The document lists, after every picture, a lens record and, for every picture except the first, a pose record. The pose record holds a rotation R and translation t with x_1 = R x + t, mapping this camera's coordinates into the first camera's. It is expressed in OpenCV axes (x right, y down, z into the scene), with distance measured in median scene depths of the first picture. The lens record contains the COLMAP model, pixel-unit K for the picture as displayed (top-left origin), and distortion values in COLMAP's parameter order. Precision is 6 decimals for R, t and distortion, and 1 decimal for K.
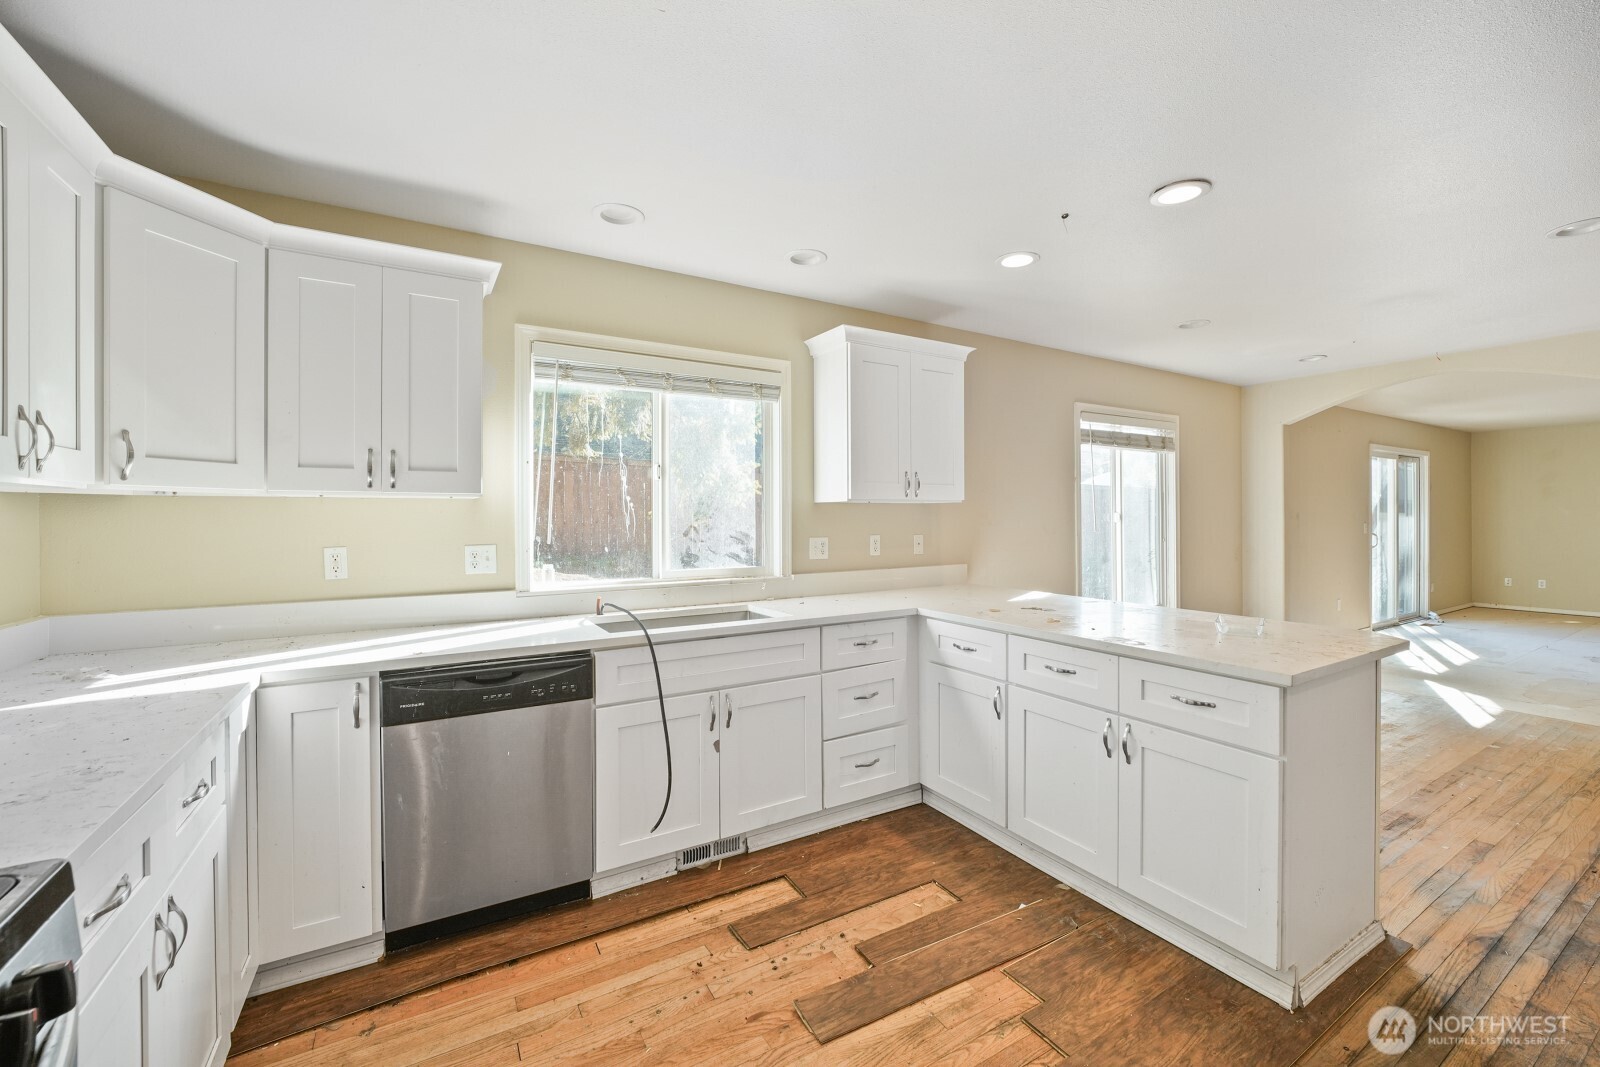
lens RADIAL K [[642.2, 0, 798.4], [0, 642.2, 526.1], [0, 0, 1]] dist [-0.004025, 0.000248]
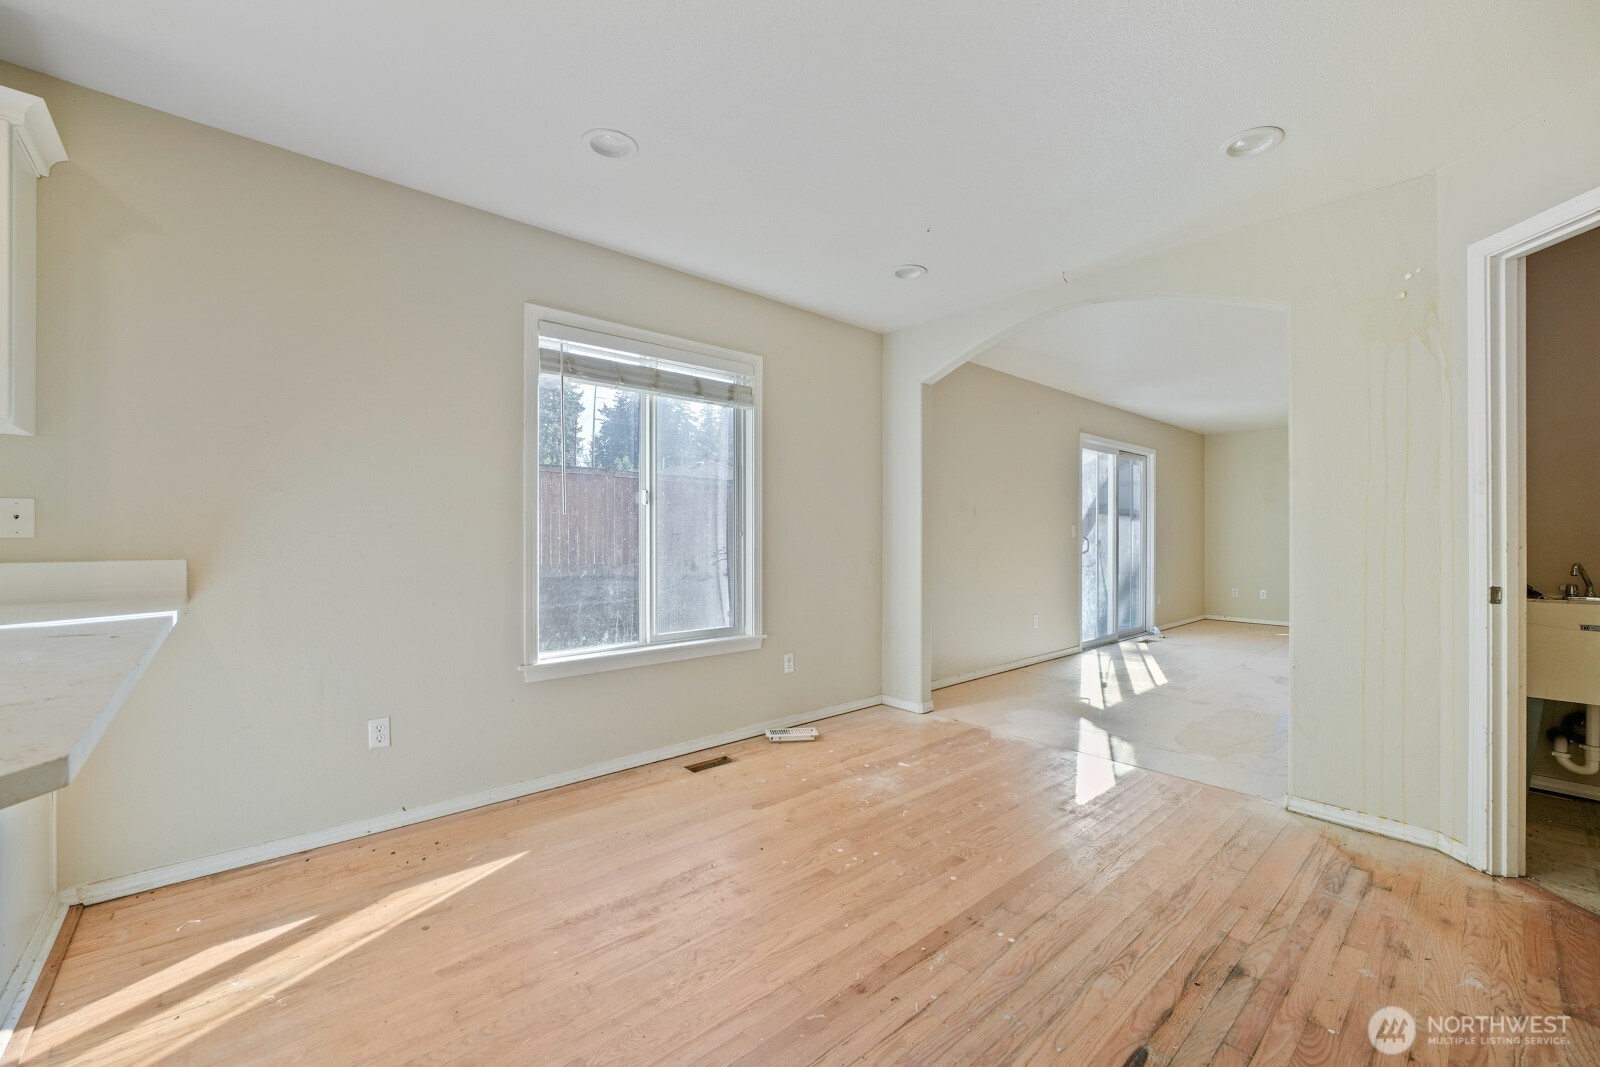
lens RADIAL K [[656.5, 0, 804.8], [0, 656.5, 527.6], [0, 0, 1]] dist [-0.016896, 0.000636]
pose [[0.981700, 0.009294, 0.190206, 1.051460], [-0.004283, 0.999633, -0.026740, 0.070860], [-0.190385, 0.025436, 0.981380, 0.607829]]
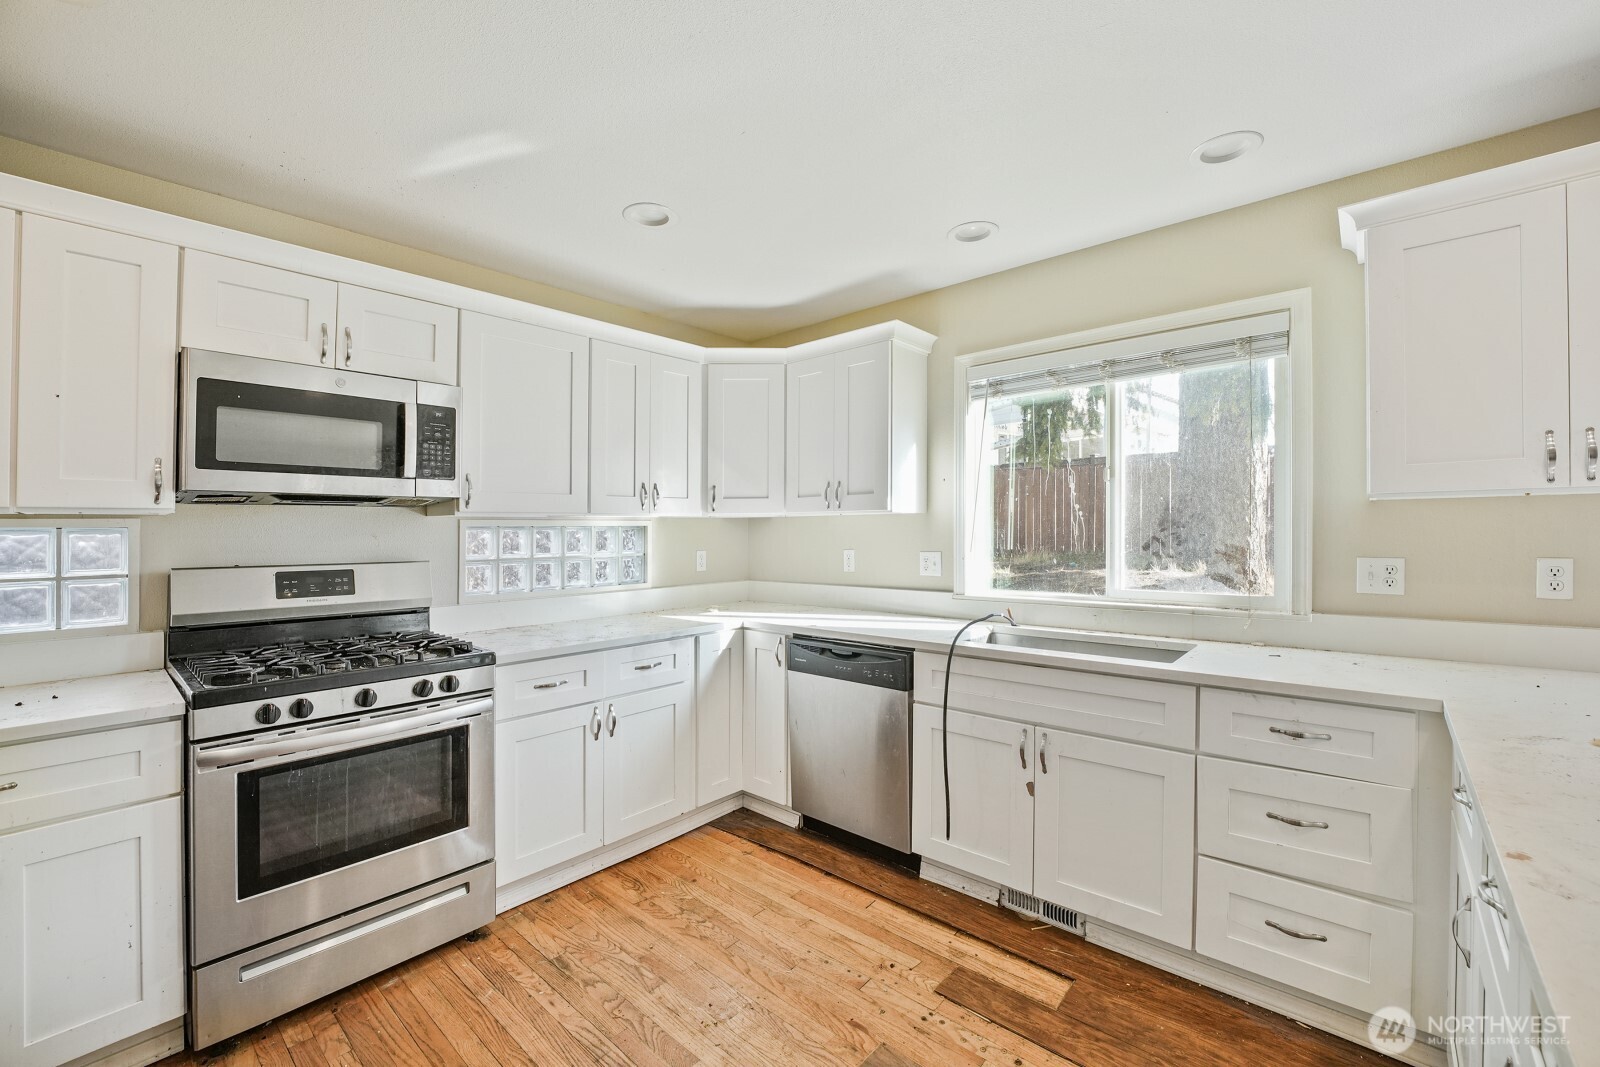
lens RADIAL K [[656.5, 0, 804.8], [0, 656.5, 527.6], [0, 0, 1]] dist [-0.016896, 0.000636]
pose [[0.318380, -0.001979, -0.947961, 0.597089], [-0.002190, 0.999994, -0.002823, -0.011016], [0.947961, 0.002975, 0.318374, 0.401544]]
